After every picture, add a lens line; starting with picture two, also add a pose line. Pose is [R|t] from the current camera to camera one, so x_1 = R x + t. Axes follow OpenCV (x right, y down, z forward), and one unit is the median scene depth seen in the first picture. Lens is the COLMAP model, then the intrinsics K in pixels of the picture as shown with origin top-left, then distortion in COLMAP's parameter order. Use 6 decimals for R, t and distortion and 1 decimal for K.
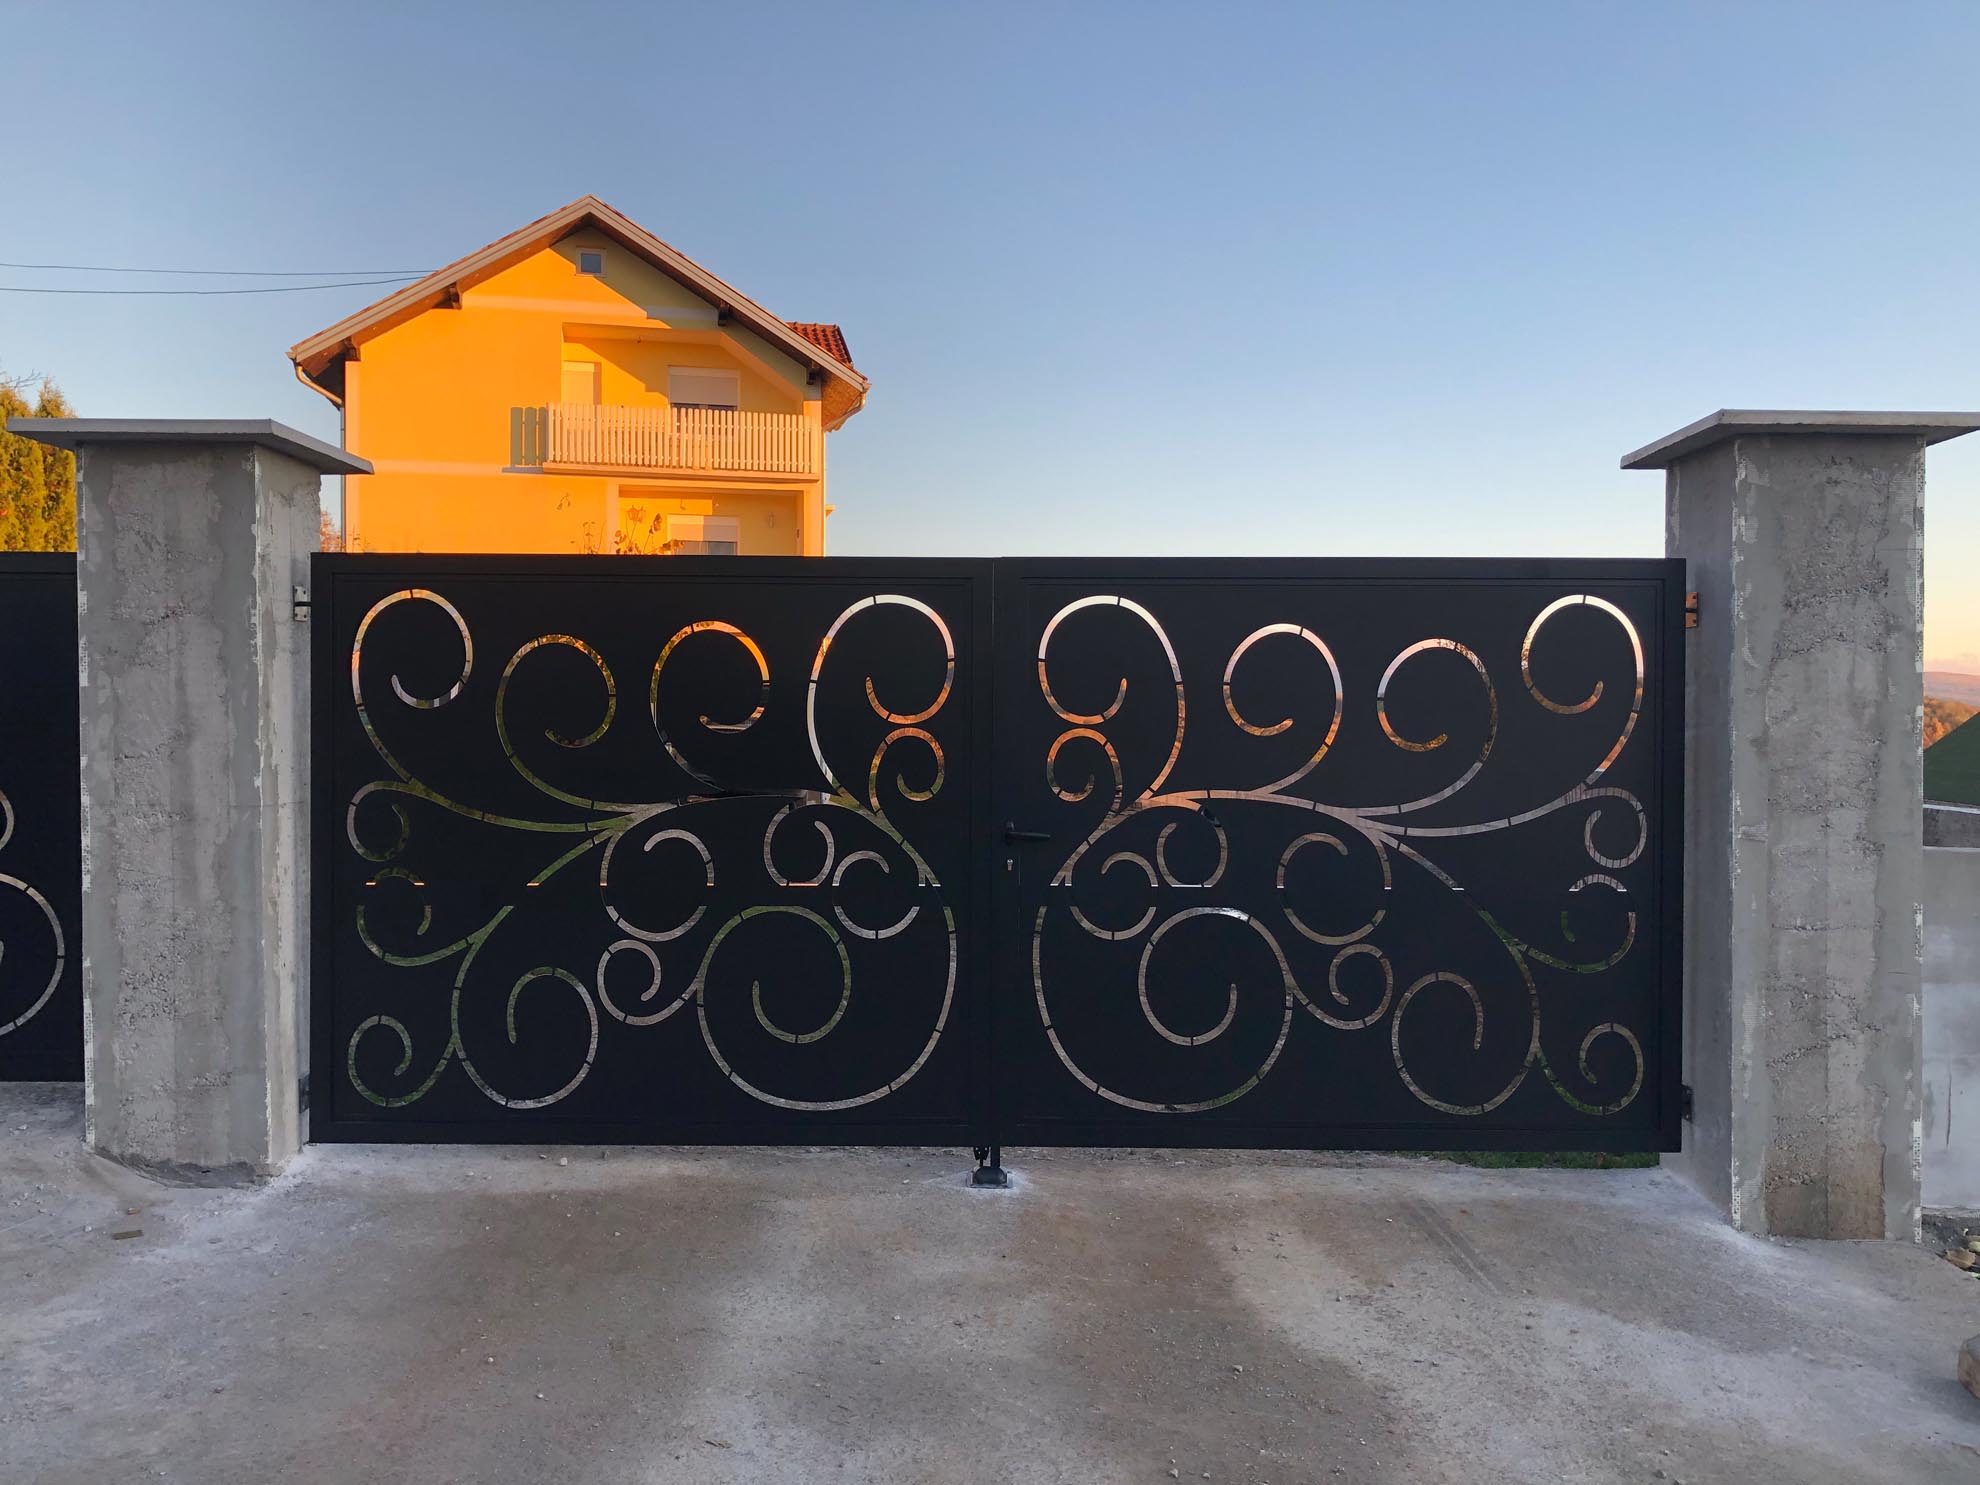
lens RADIAL K [[1619.1, 0, 970.2], [0, 1619.1, 744.8], [0, 0, 1]] dist [-0.005289, 0.006476]
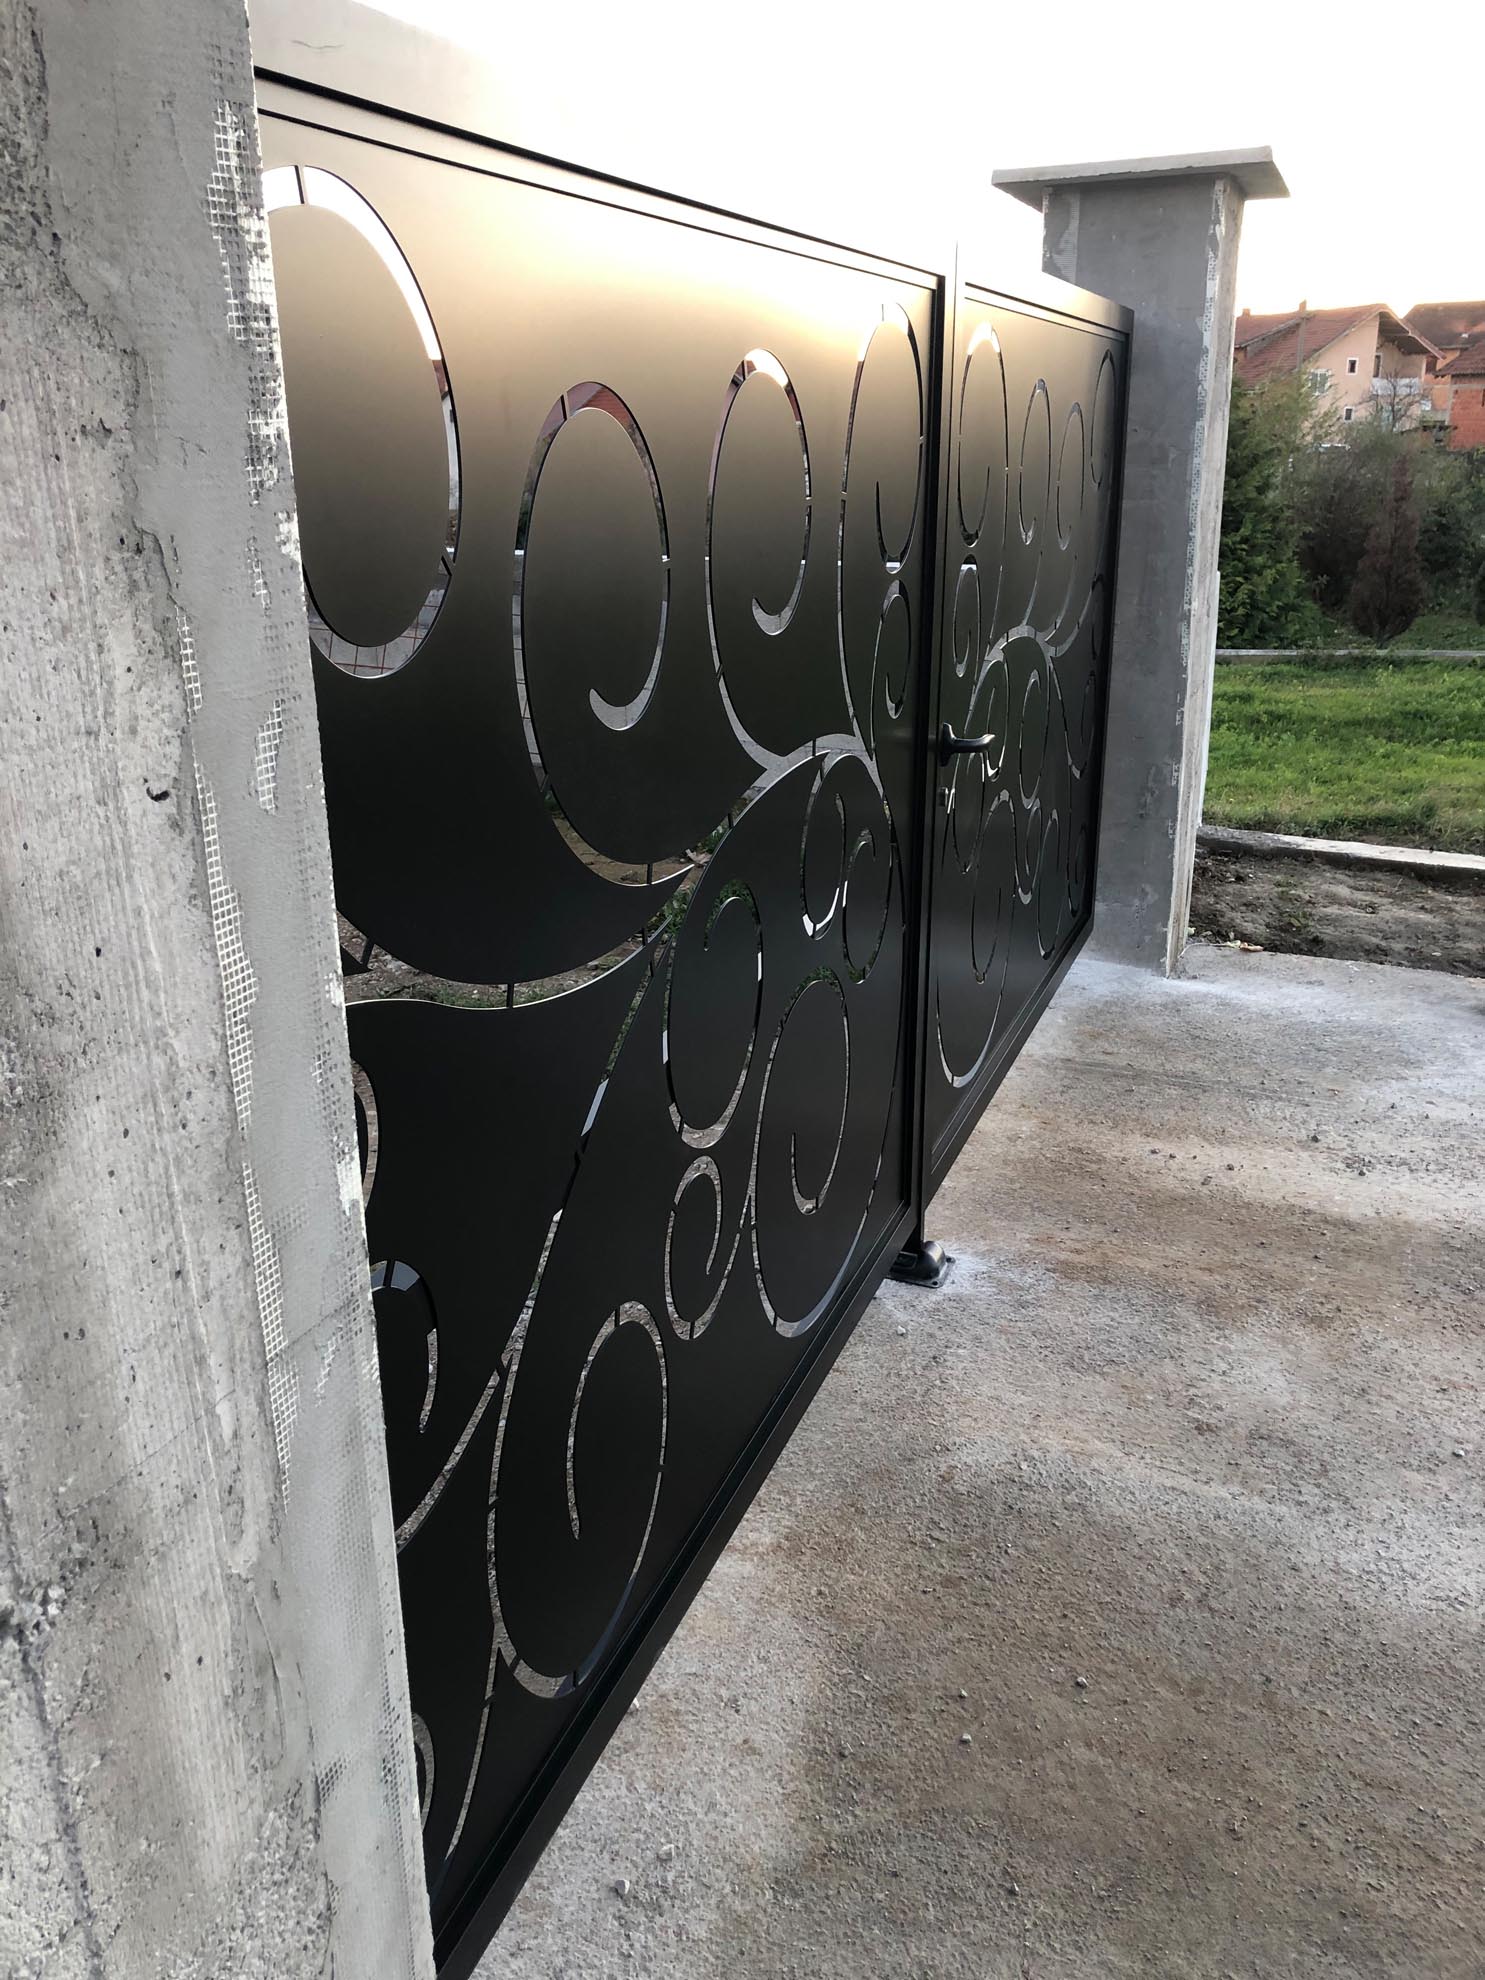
lens RADIAL K [[1619.1, 0, 729.8], [0, 1619.1, 982.5], [0, 0, 1]] dist [-0.005289, 0.006476]
pose [[0.367119, -0.314183, 0.875507, -0.589363], [0.037306, 0.945445, 0.323637, -0.061899], [-0.929426, -0.086151, 0.358812, 0.884714]]
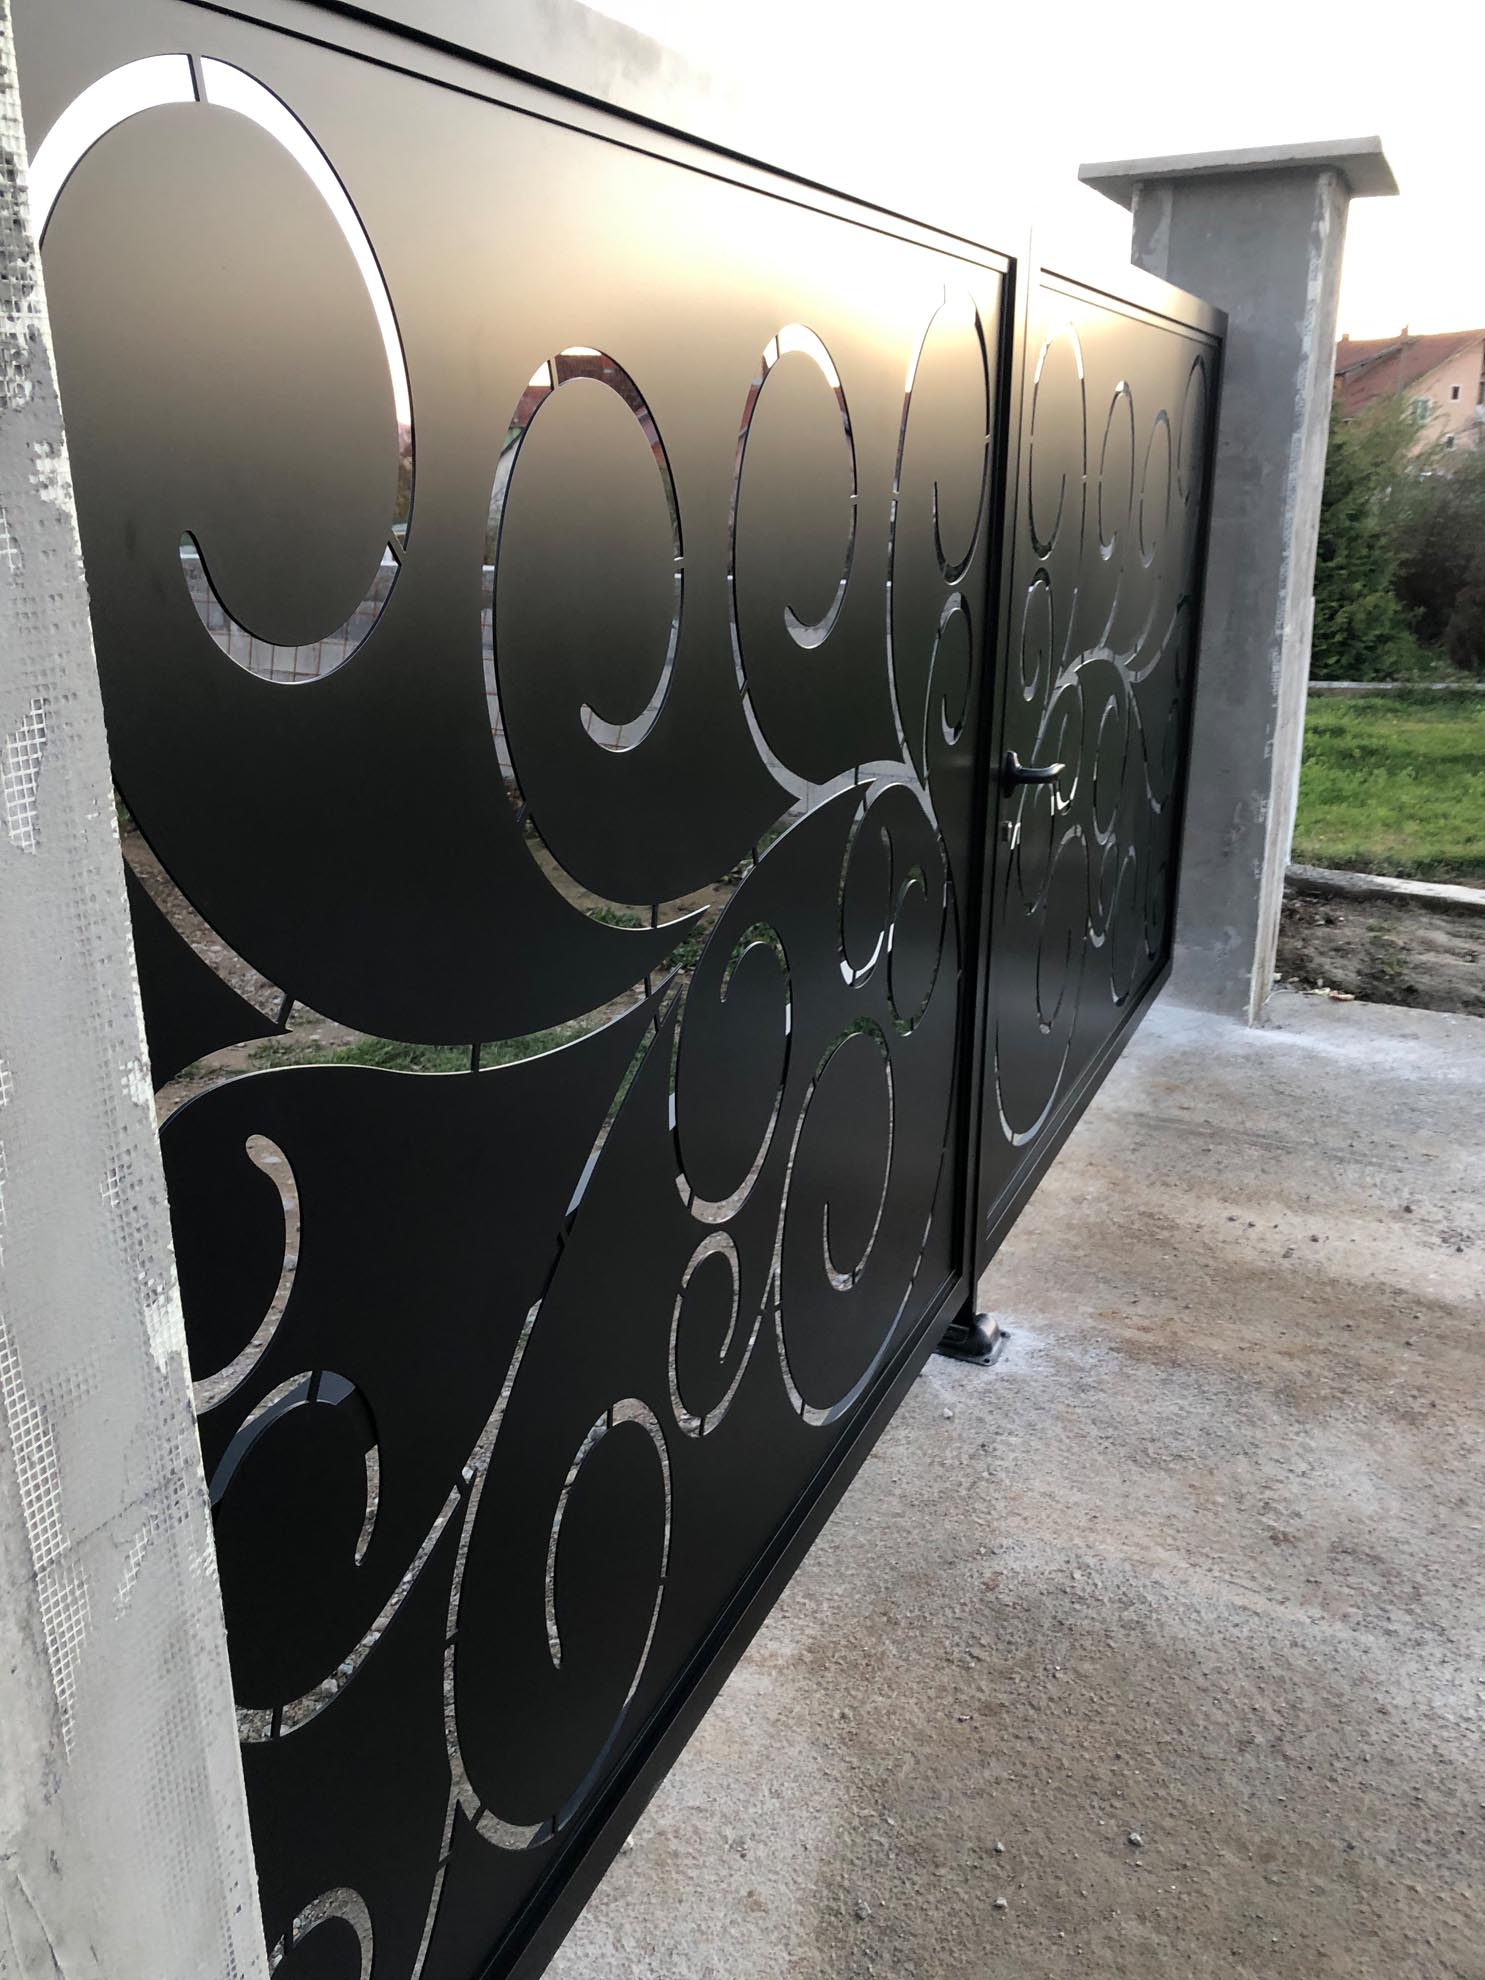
lens RADIAL K [[1619.1, 0, 742.3], [0, 1619.1, 988.1], [0, 0, 1]] dist [-0.005289, 0.006476]
pose [[0.409211, -0.294754, 0.863520, -0.536341], [0.027838, 0.949978, 0.311073, -0.051991], [-0.912015, -0.103256, 0.396947, 0.890934]]
